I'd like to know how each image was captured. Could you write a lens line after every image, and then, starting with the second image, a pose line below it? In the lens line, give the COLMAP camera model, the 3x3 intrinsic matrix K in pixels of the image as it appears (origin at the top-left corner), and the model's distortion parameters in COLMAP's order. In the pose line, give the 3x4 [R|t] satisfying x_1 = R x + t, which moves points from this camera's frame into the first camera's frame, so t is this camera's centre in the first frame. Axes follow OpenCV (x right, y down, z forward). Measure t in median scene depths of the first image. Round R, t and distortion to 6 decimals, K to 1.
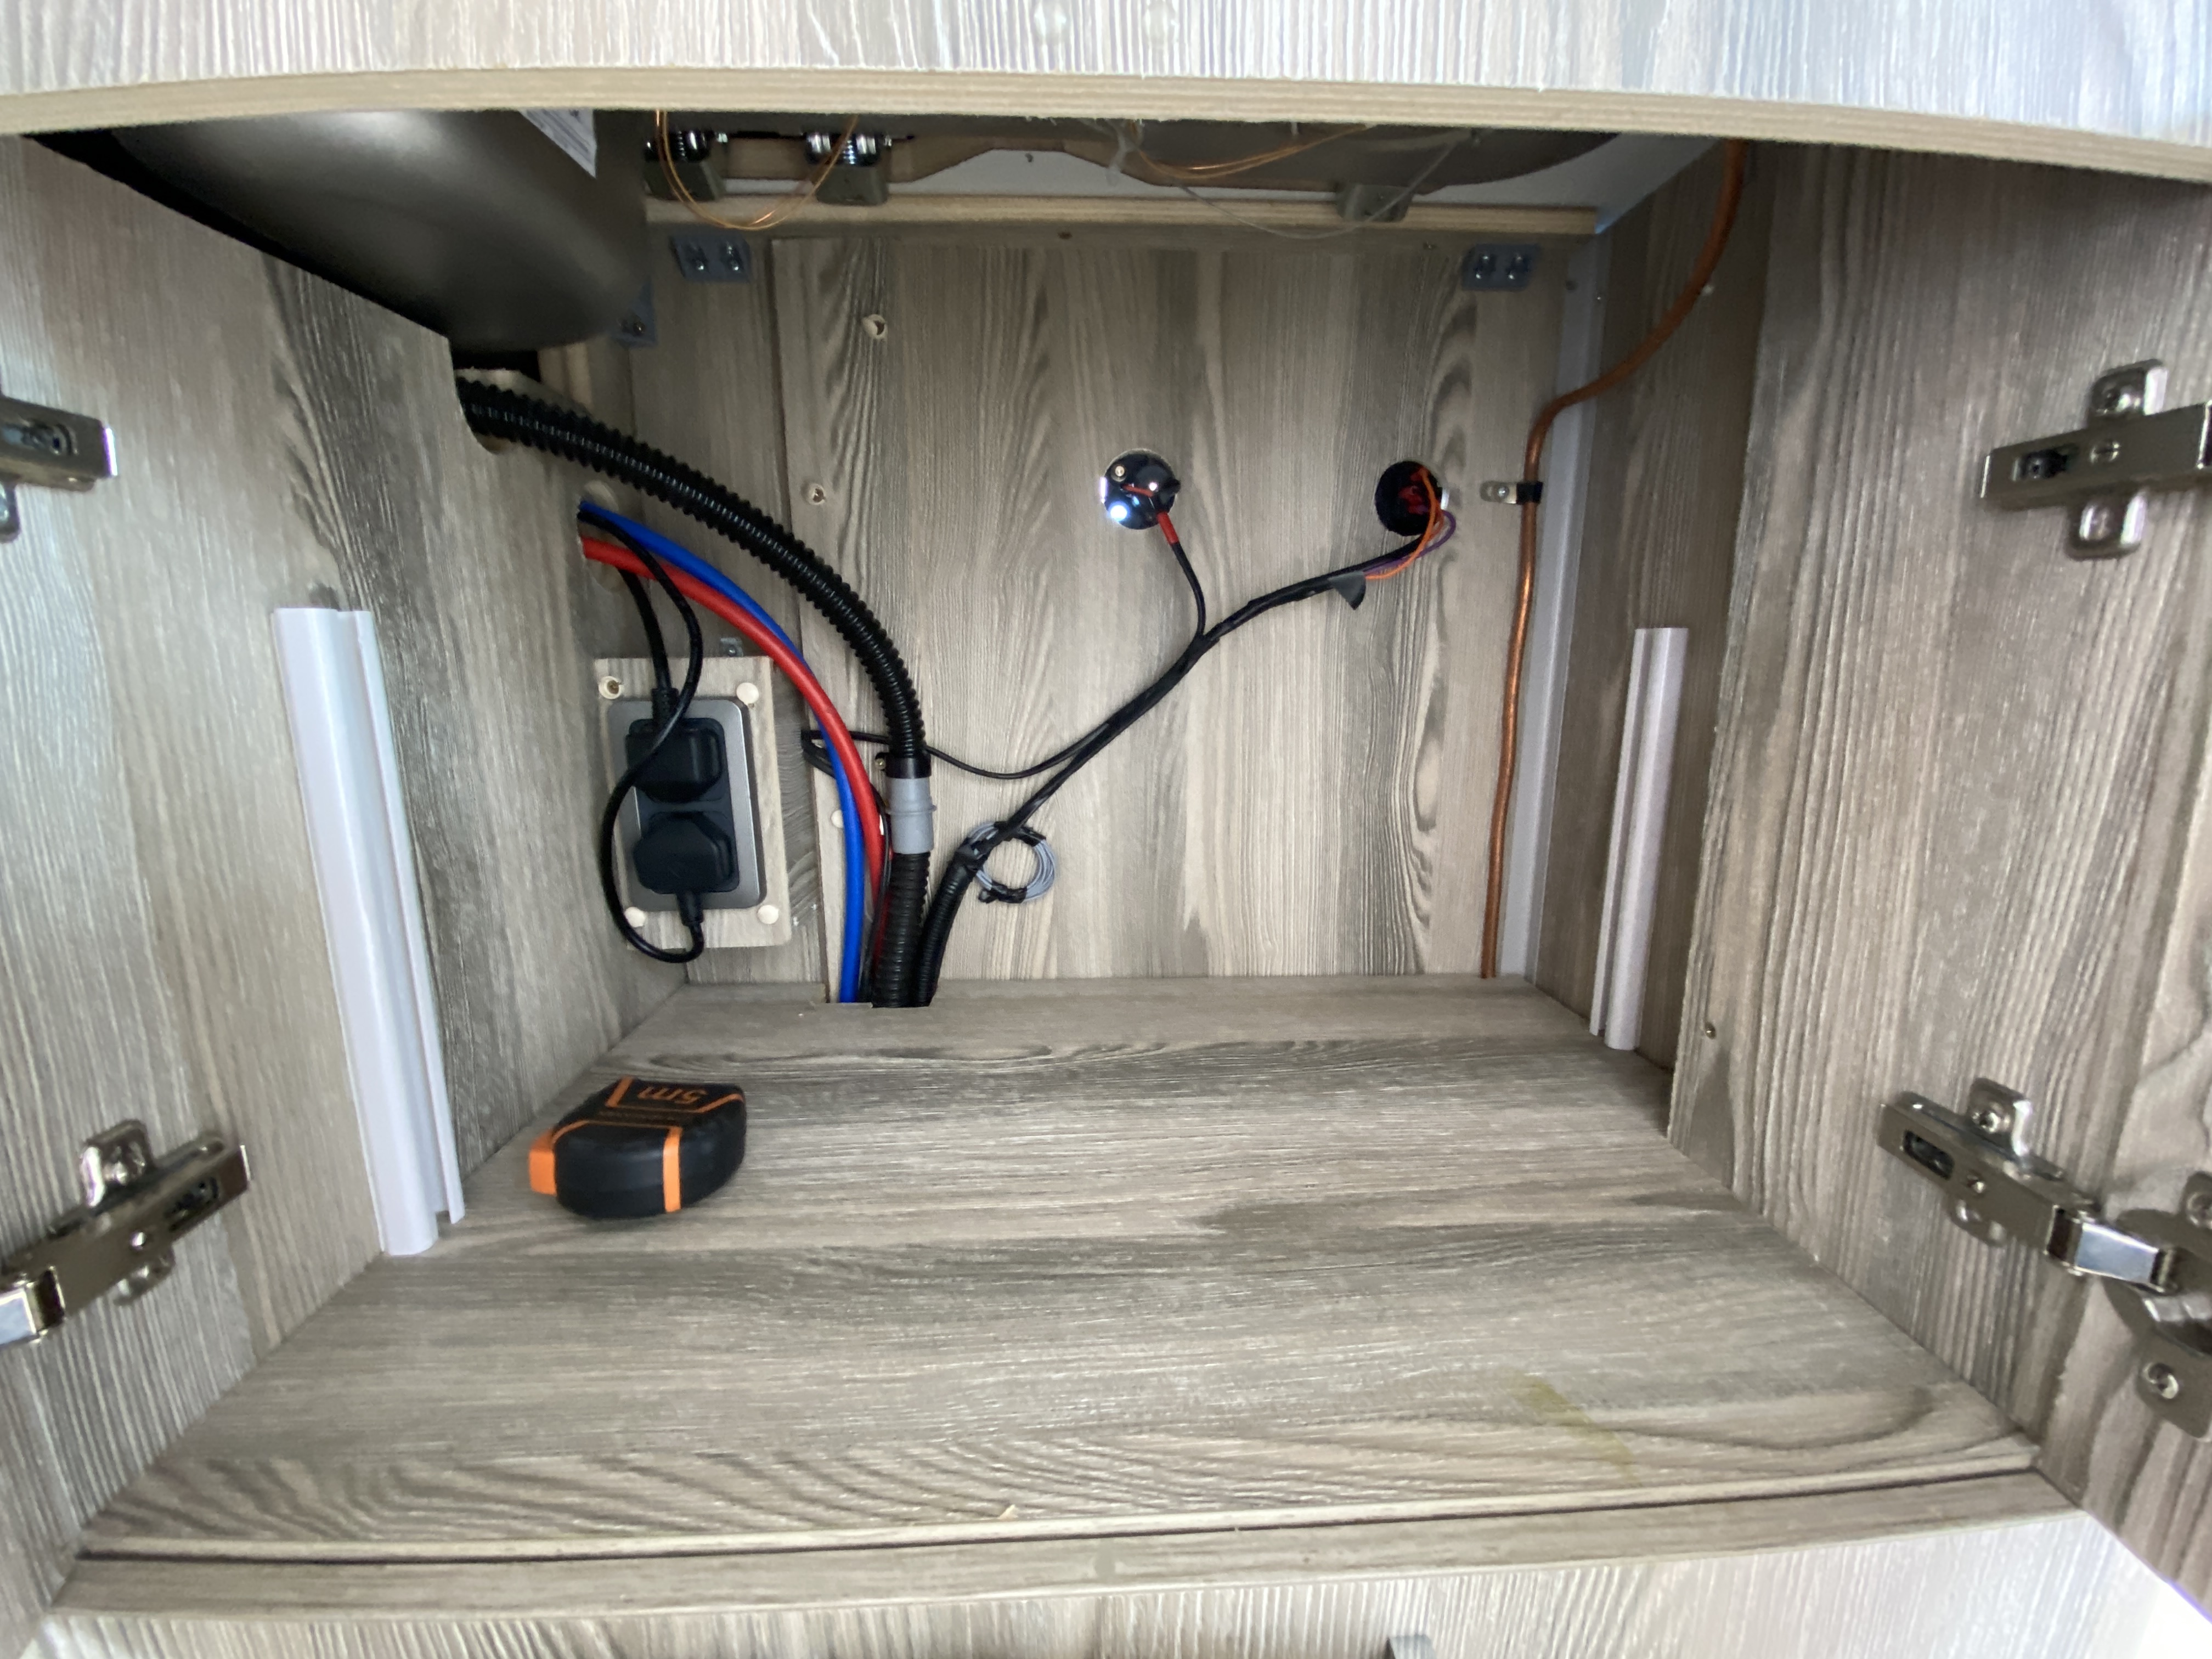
lens RADIAL K [[896.6, 0, 1103.8], [0, 896.6, 837.9], [0, 0, 1]] dist [-0.009179, -0.009383]
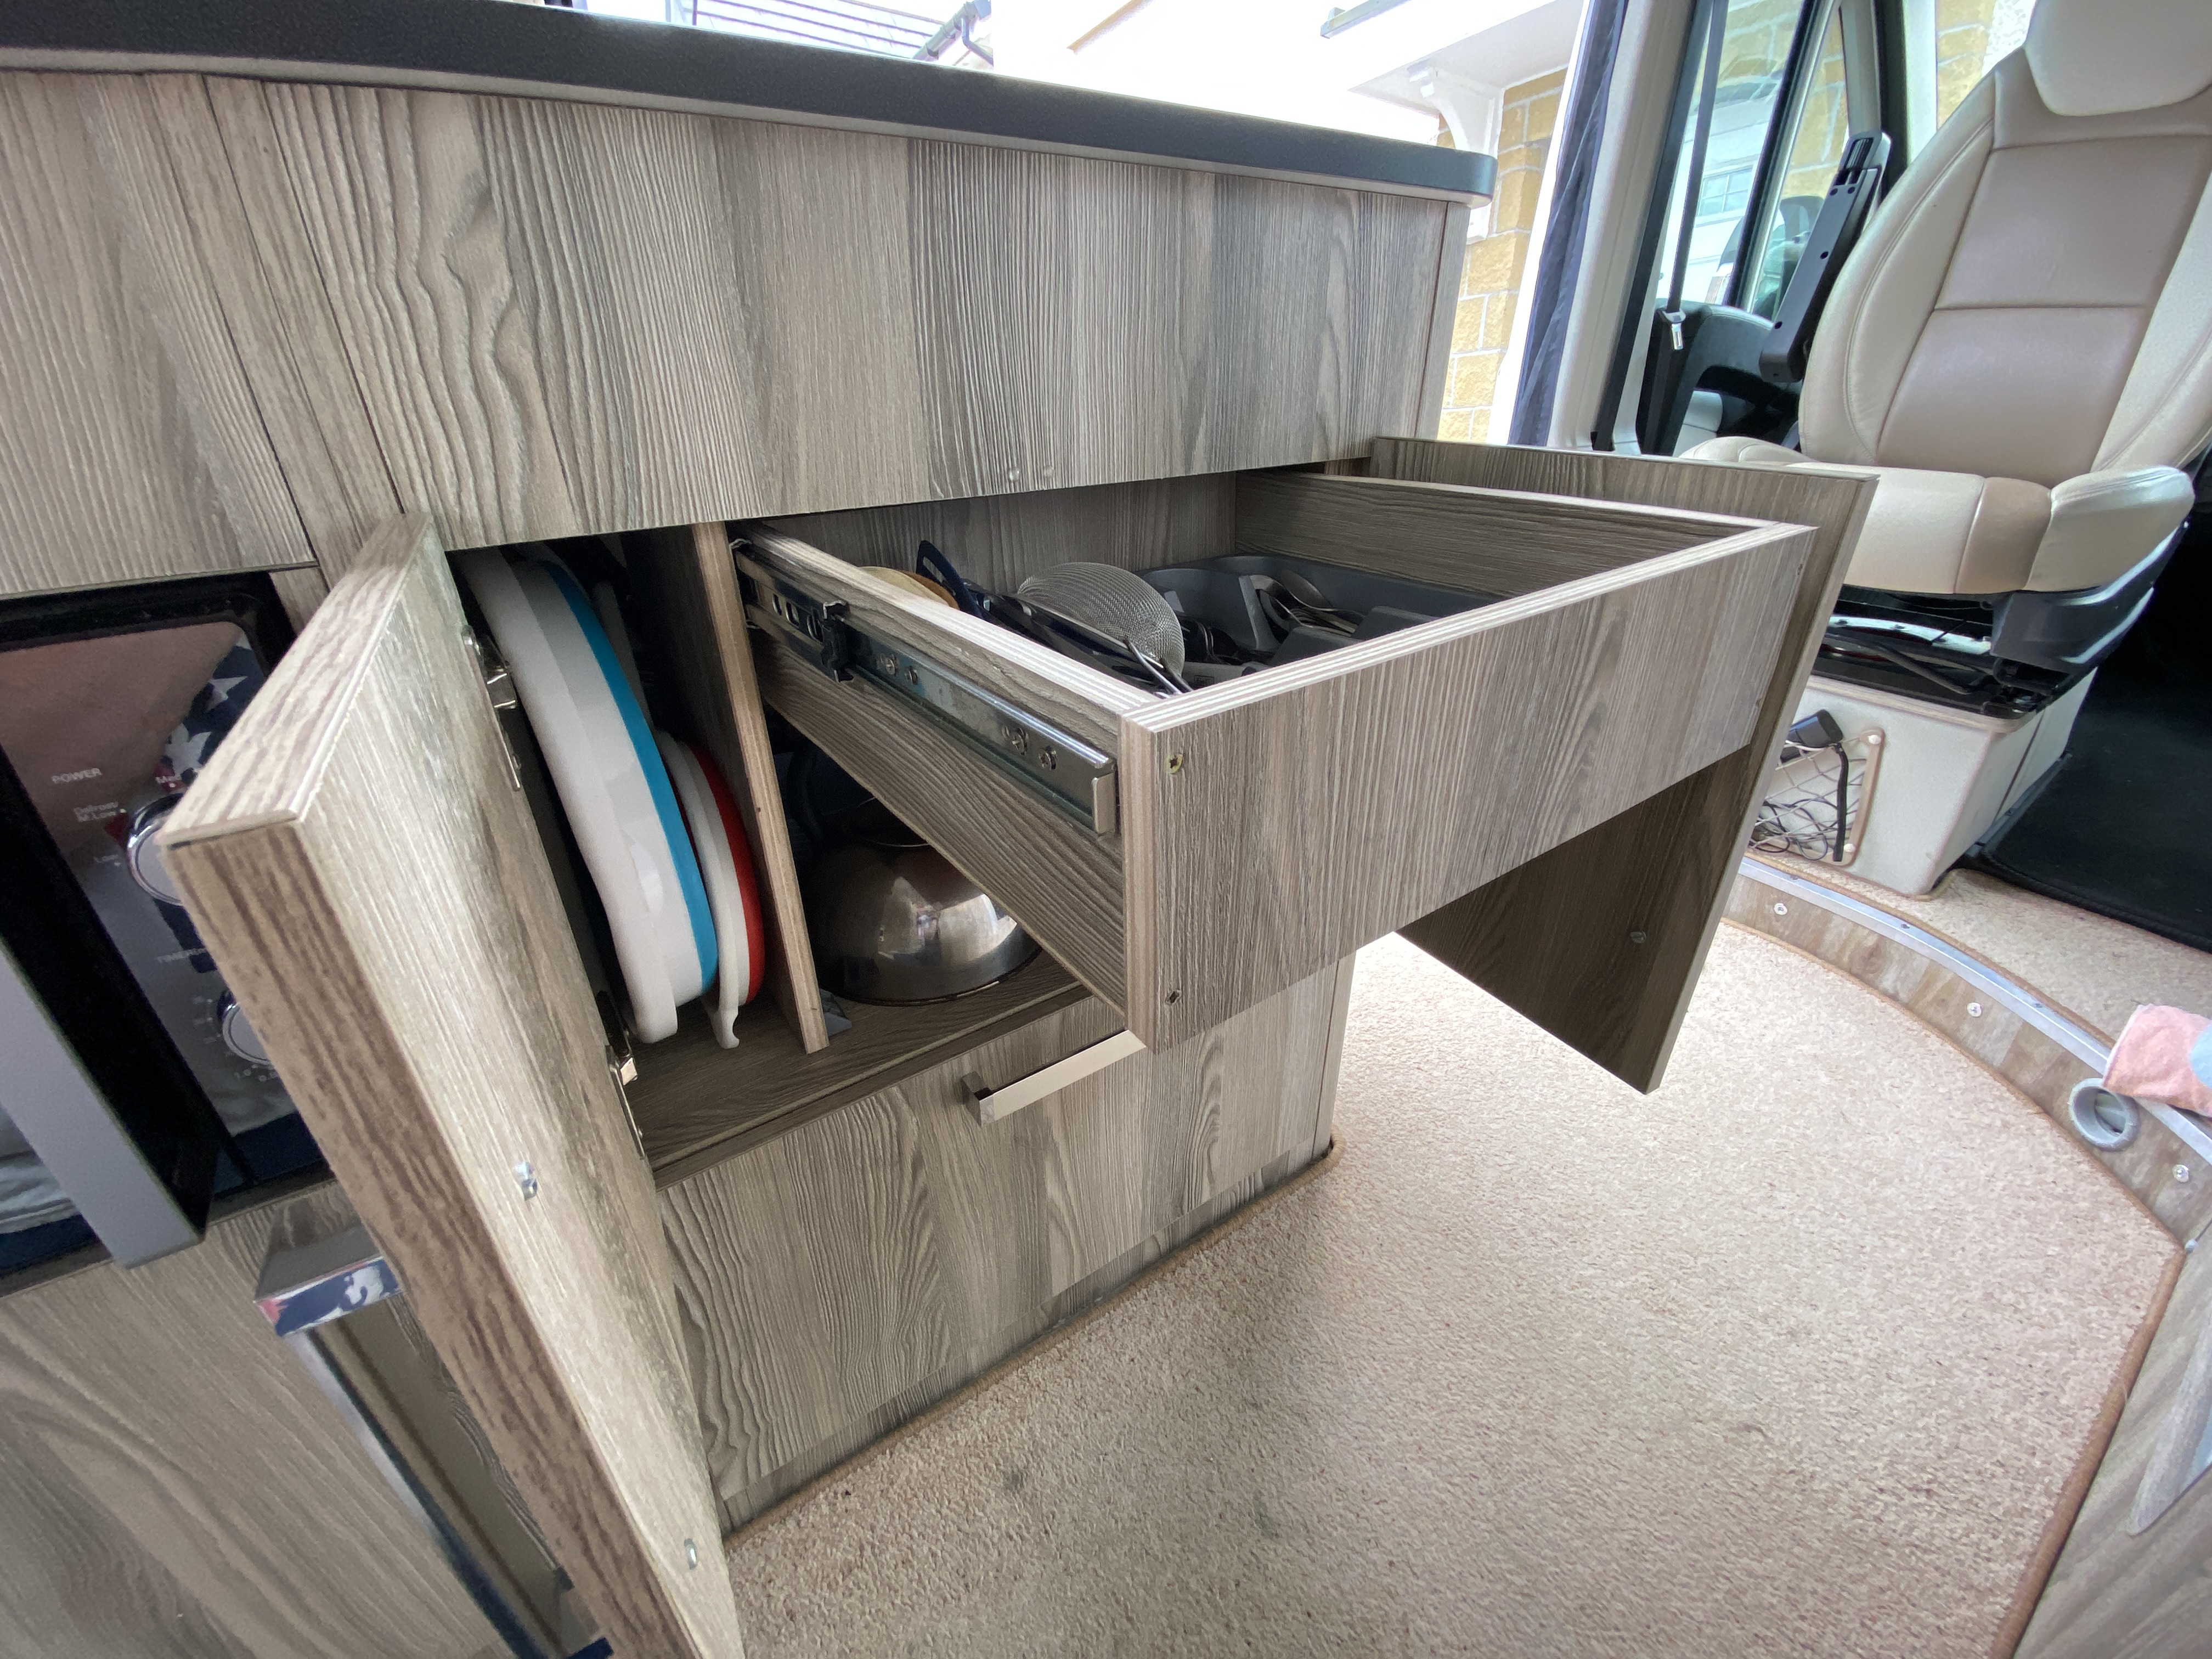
lens RADIAL K [[896.6, 0, 1103.8], [0, 896.6, 837.9], [0, 0, 1]] dist [-0.009179, -0.009383]
pose [[0.848512, -0.258012, 0.462015, -1.050601], [0.106287, 0.938385, 0.328841, -0.572017], [-0.518393, -0.229919, 0.823654, -1.264677]]
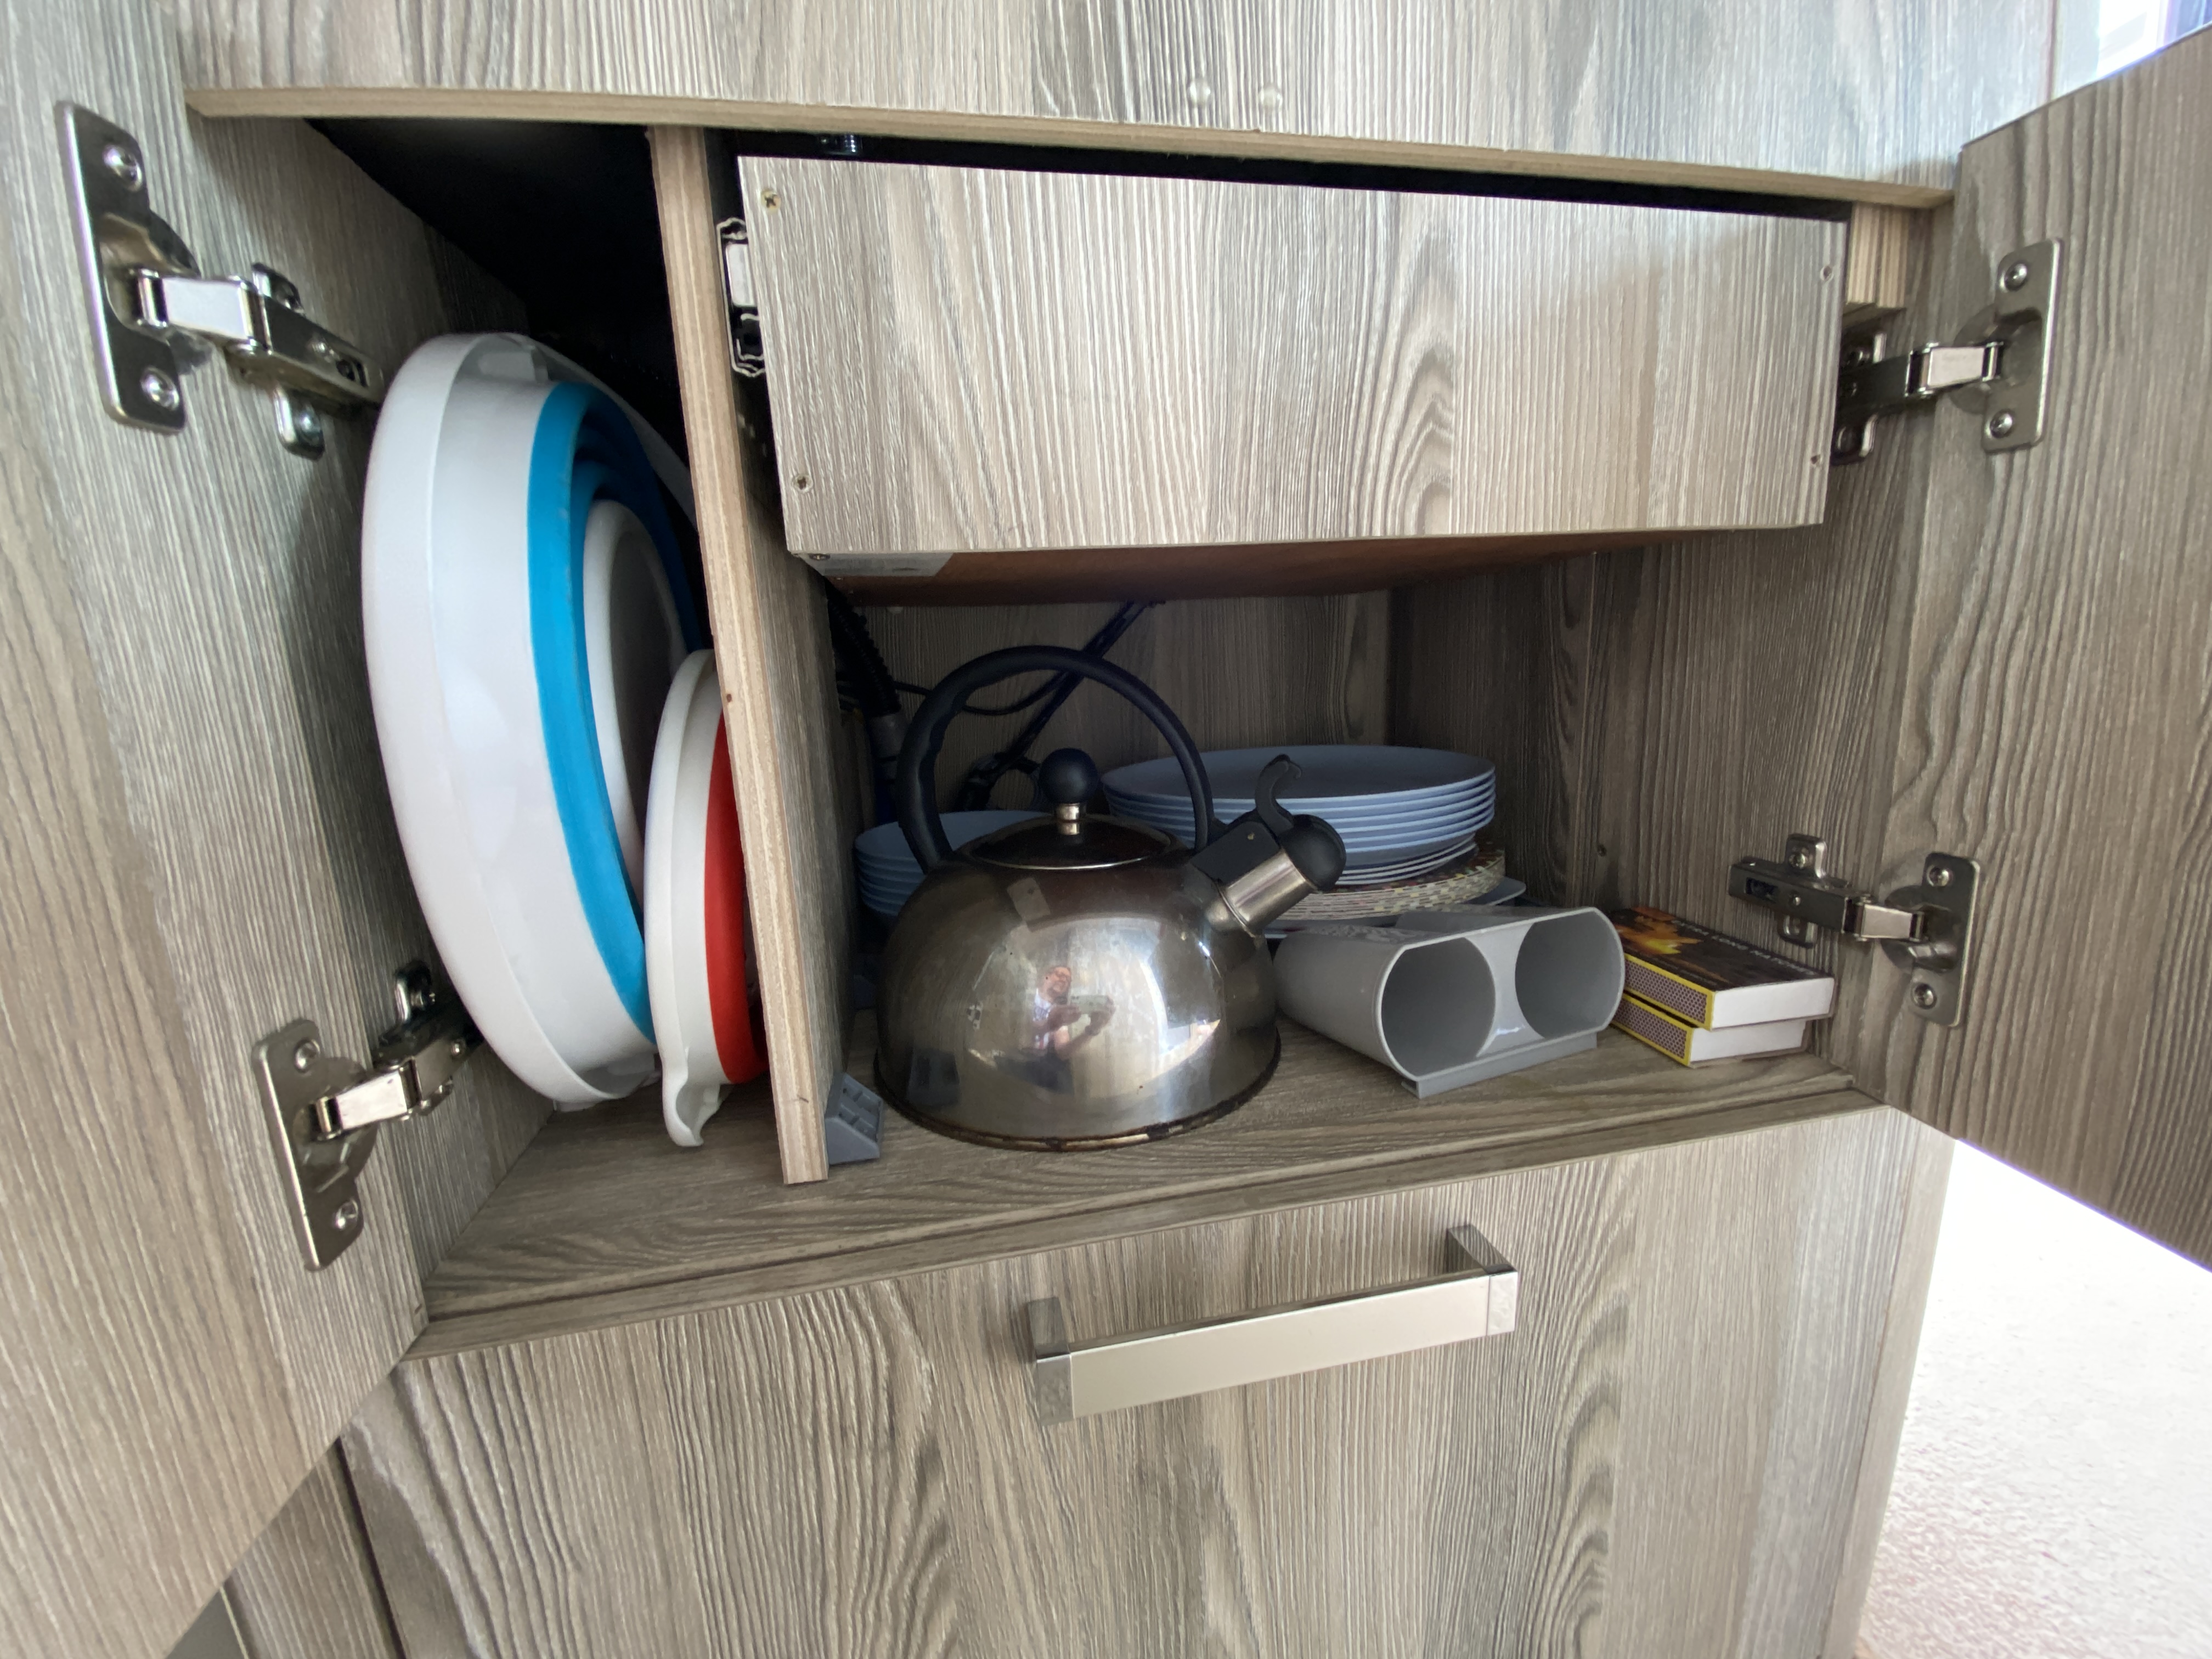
lens RADIAL K [[897.2, 0, 1103.7], [0, 897.2, 835.4], [0, 0, 1]] dist [0.000065, -0.013491]
pose [[0.988294, -0.068685, 0.136223, -0.385413], [0.066845, 0.997600, 0.018038, 0.213566], [-0.137135, -0.008721, 0.990514, -0.357148]]
